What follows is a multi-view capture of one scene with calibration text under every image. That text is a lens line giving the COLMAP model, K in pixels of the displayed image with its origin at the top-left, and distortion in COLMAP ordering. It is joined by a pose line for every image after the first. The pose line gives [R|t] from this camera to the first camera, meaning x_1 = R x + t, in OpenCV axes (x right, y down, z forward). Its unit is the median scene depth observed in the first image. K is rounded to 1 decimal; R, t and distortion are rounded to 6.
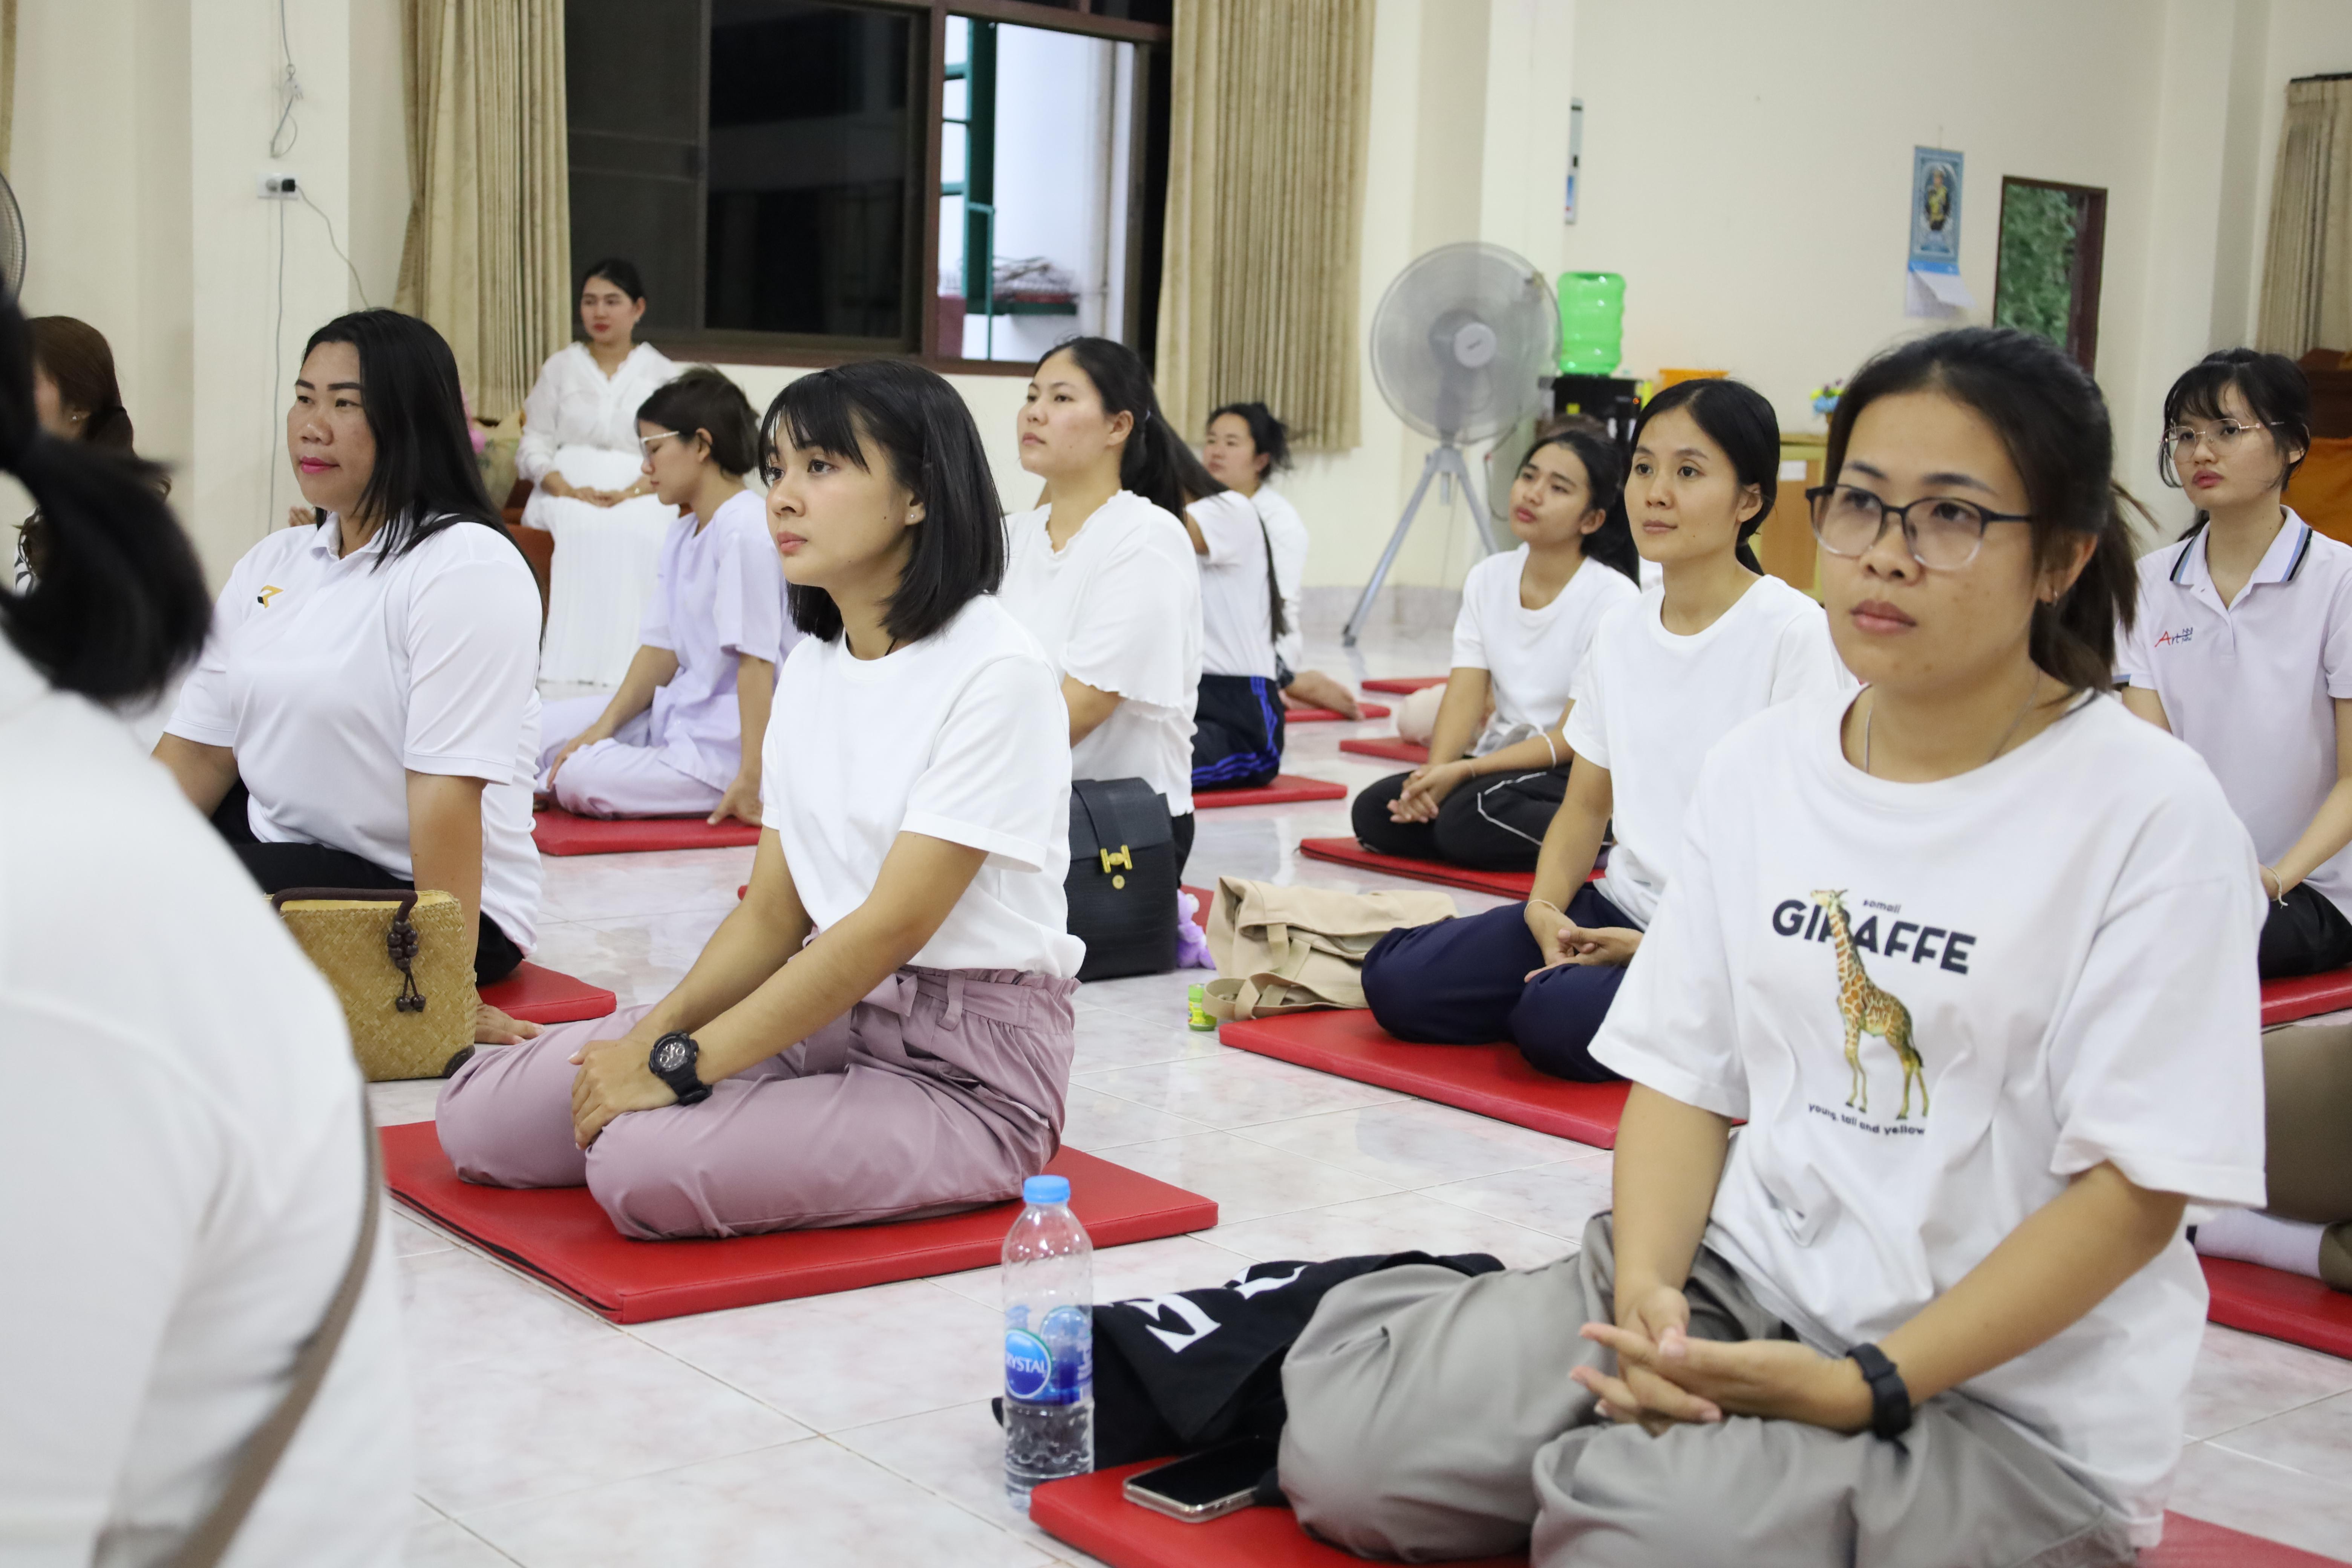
lens RADIAL K [[2976.7, 0, 1176.0], [0, 2976.7, 784.0], [0, 0, 1]] dist [0.008419, 0.076309]
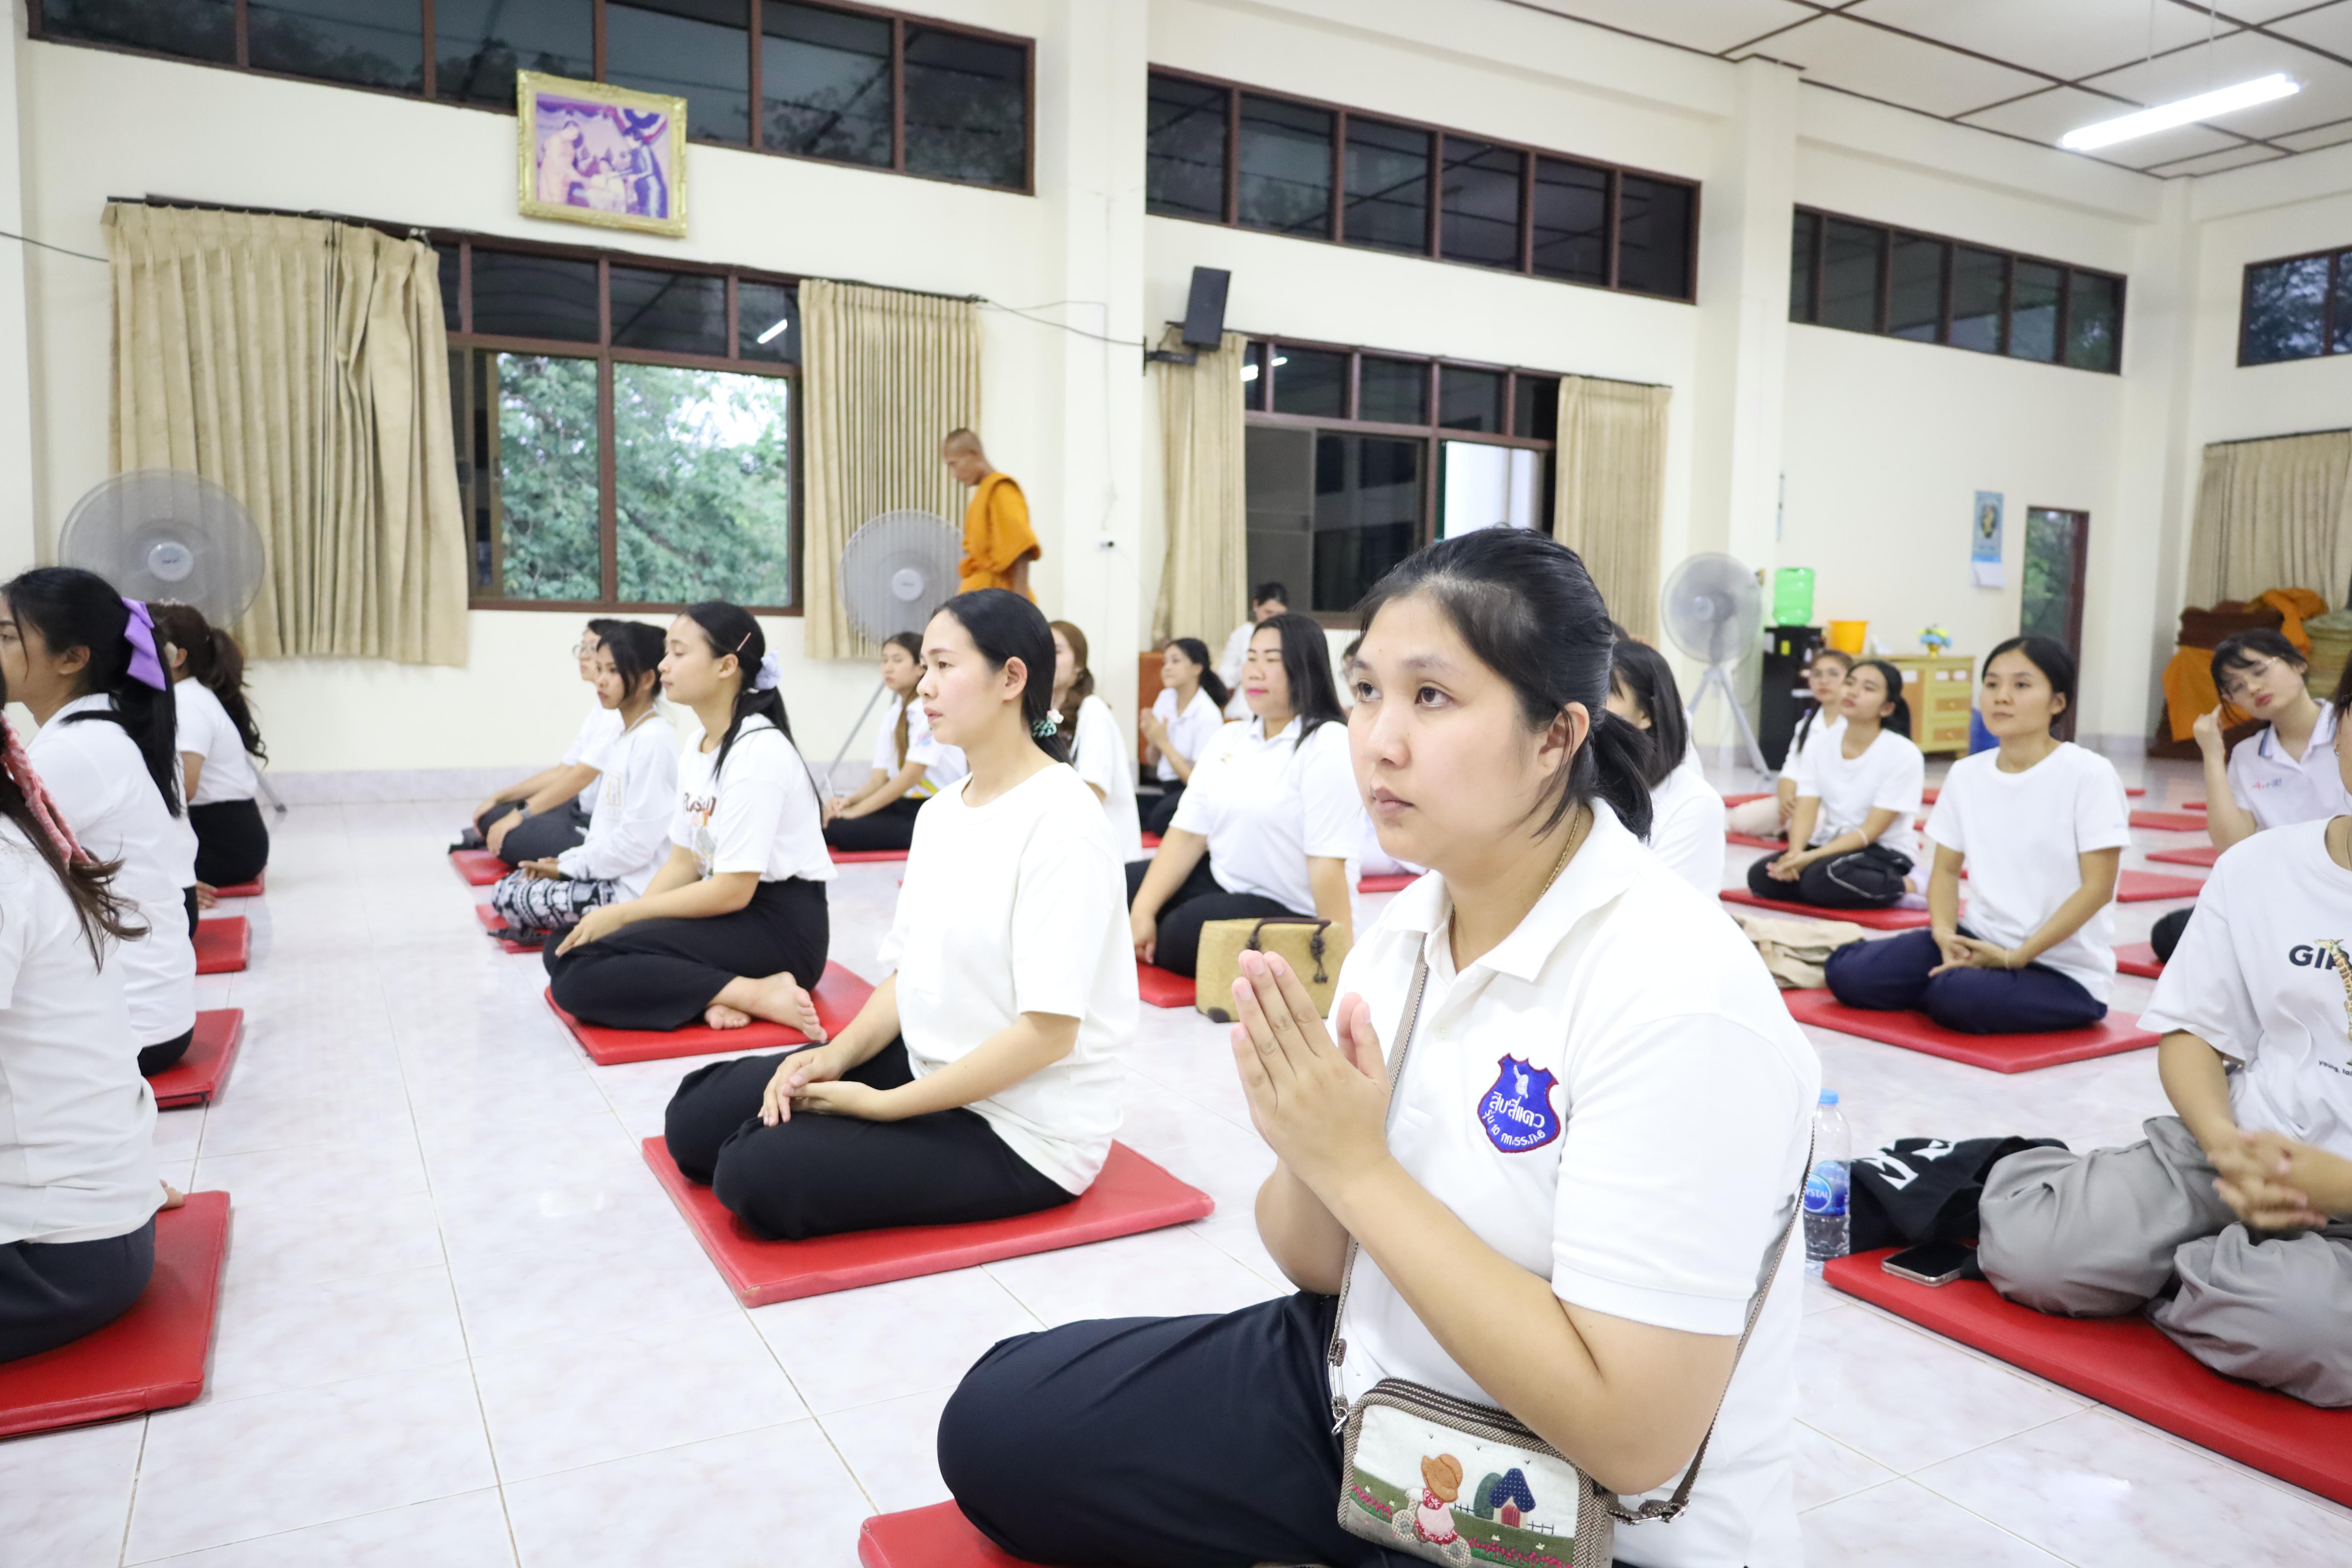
lens RADIAL K [[1612.0, 0, 1176.0], [0, 1612.0, 784.0], [0, 0, 1]] dist [0.007035, 0.005566]
pose [[0.984678, -0.004017, -0.174335, -0.109745], [-0.002906, 0.999218, -0.039434, -0.006241], [0.174357, 0.039336, 0.983896, -0.020692]]
